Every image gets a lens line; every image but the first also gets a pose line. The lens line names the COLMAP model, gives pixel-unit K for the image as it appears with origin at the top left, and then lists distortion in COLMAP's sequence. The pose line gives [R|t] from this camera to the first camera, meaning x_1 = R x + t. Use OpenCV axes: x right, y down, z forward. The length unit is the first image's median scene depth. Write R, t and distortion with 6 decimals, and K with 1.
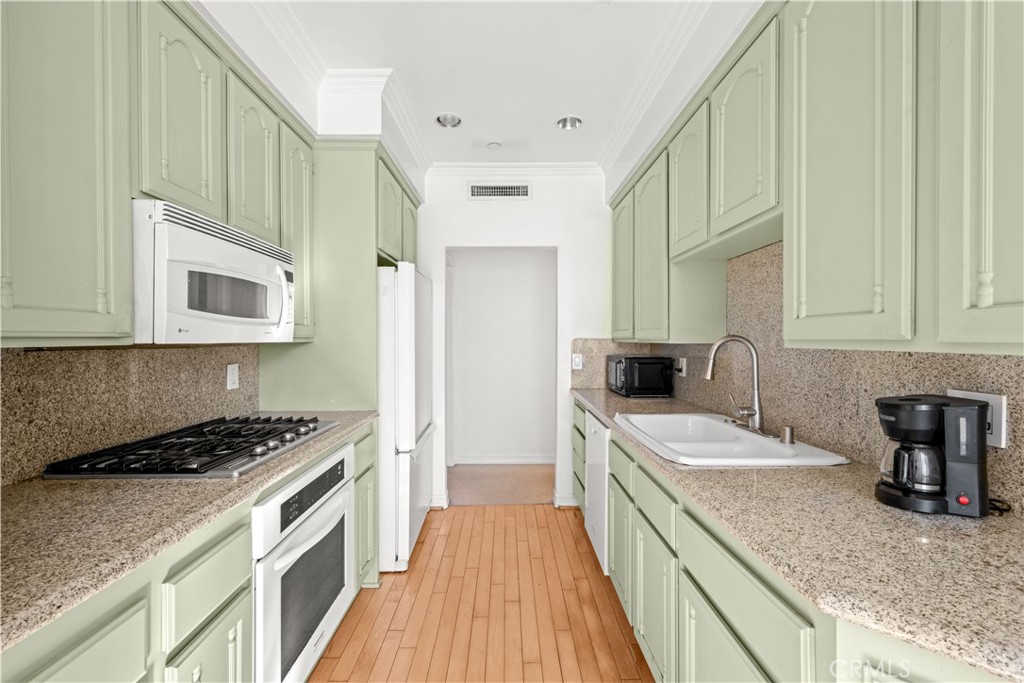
lens RADIAL K [[419.6, 0, 511.4], [0, 419.6, 339.4], [0, 0, 1]] dist [0.000332, 0.000017]
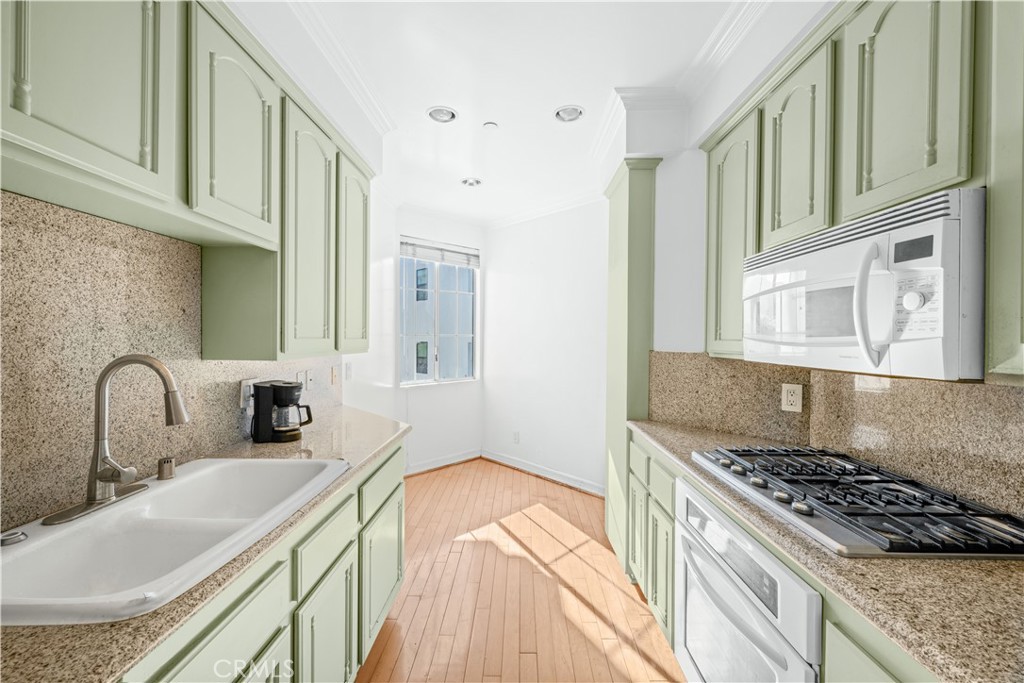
lens RADIAL K [[419.6, 0, 513.7], [0, 419.6, 340.5], [0, 0, 1]] dist [0.000332, 0.000017]
pose [[-0.999536, -0.009133, 0.029043, -0.072948], [-0.008851, 0.999912, 0.009836, -0.050626], [-0.029130, 0.009574, -0.999530, 1.936404]]
